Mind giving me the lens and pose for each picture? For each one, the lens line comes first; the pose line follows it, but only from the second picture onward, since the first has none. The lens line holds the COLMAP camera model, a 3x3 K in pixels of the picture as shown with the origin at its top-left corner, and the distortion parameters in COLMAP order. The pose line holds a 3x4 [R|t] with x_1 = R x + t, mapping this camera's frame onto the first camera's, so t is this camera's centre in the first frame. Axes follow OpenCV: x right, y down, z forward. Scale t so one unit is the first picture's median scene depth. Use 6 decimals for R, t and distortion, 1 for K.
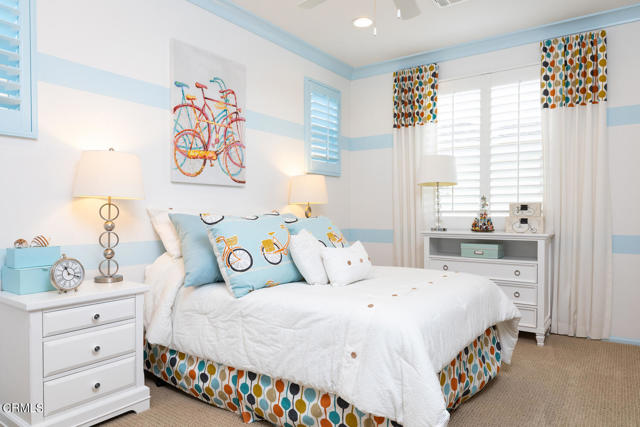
lens RADIAL K [[422.6, 0, 319.7], [0, 422.6, 215.3], [0, 0, 1]] dist [-0.036507, -0.000598]
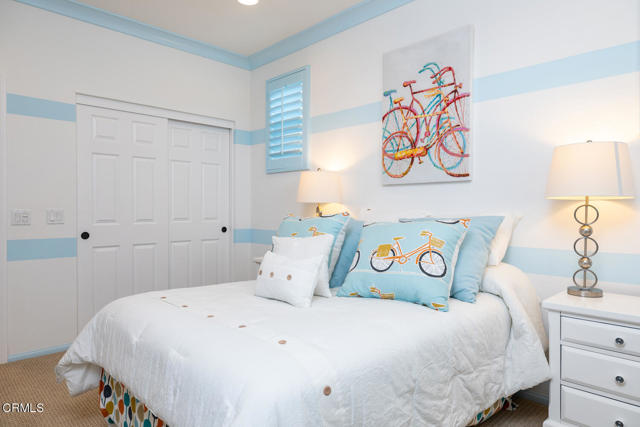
lens RADIAL K [[426.8, 0, 319.9], [0, 426.8, 211.7], [0, 0, 1]] dist [-0.000400, -0.002140]
pose [[-0.200120, -0.004681, -0.979760, 0.699094], [-0.015449, 0.999879, -0.001622, -0.005683], [0.979650, 0.014811, -0.200168, 0.965697]]
